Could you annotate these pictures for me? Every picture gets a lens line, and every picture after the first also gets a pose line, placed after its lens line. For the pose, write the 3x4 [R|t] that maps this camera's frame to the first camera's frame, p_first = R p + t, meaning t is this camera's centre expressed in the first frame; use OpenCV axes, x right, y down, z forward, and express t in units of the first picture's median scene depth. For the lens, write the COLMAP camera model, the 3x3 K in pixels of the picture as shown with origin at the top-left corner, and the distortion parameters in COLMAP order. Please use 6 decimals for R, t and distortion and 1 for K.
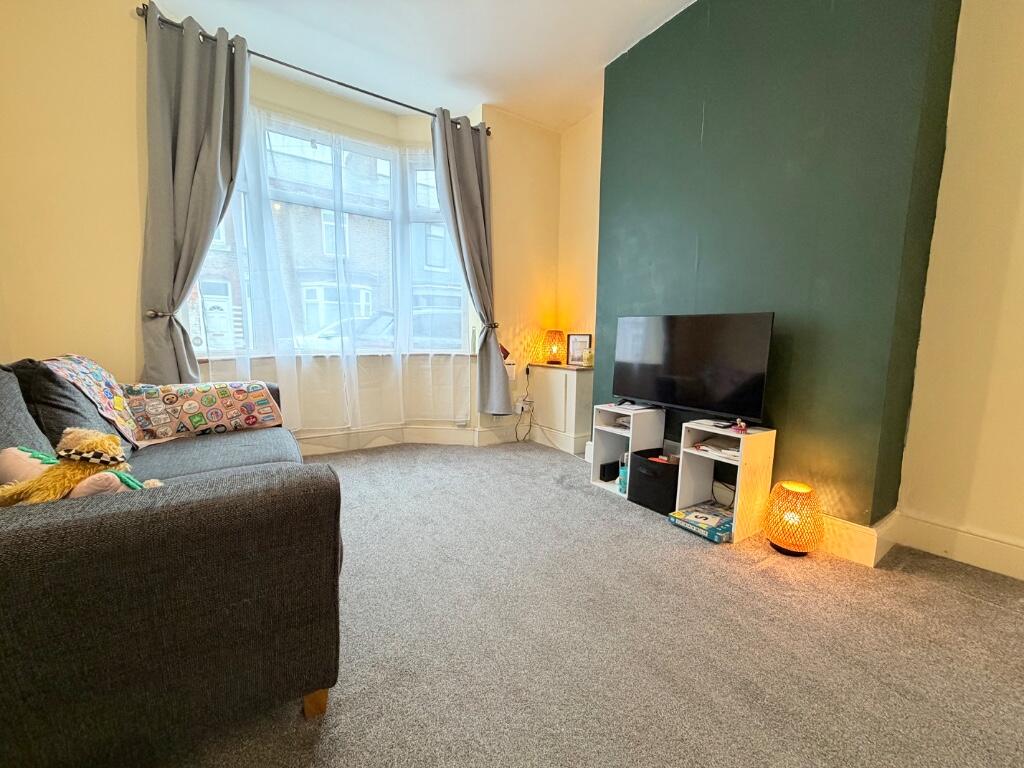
lens RADIAL K [[406.5, 0, 509.7], [0, 406.5, 383.8], [0, 0, 1]] dist [-0.000089, -0.000171]
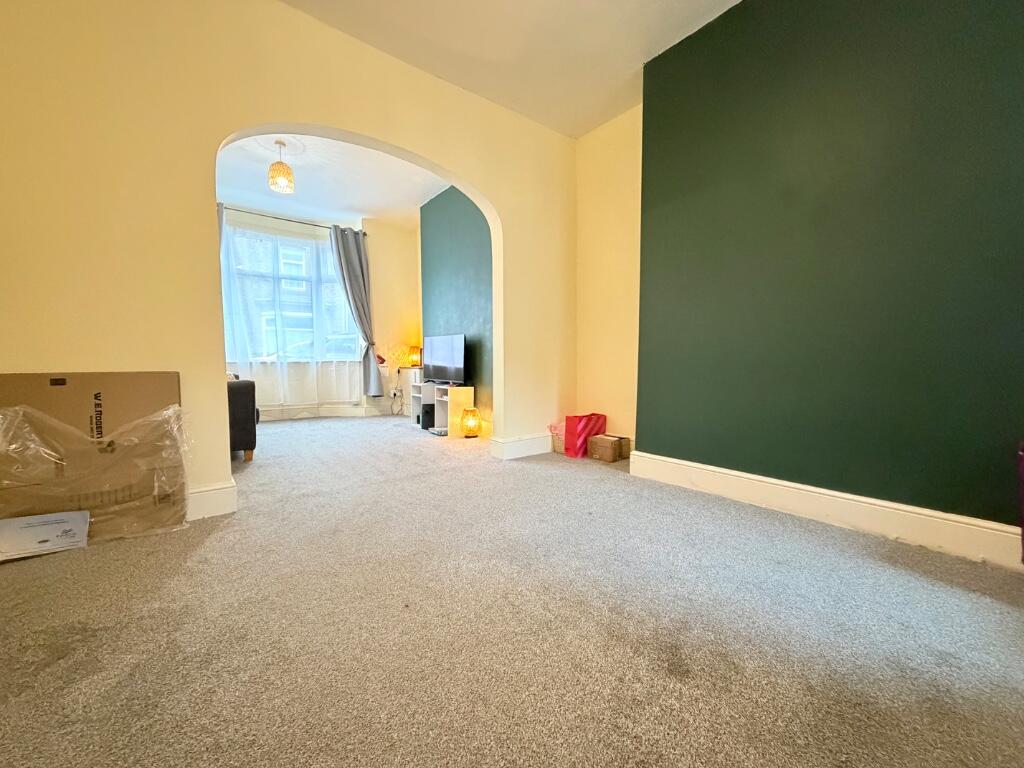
lens RADIAL K [[406.5, 0, 508.8], [0, 406.5, 384.0], [0, 0, 1]] dist [-0.000089, -0.000171]
pose [[0.997607, -0.021500, 0.065713, 0.462183], [0.025120, 0.998183, -0.054769, 0.147355], [-0.064416, 0.056289, 0.996334, -0.794562]]
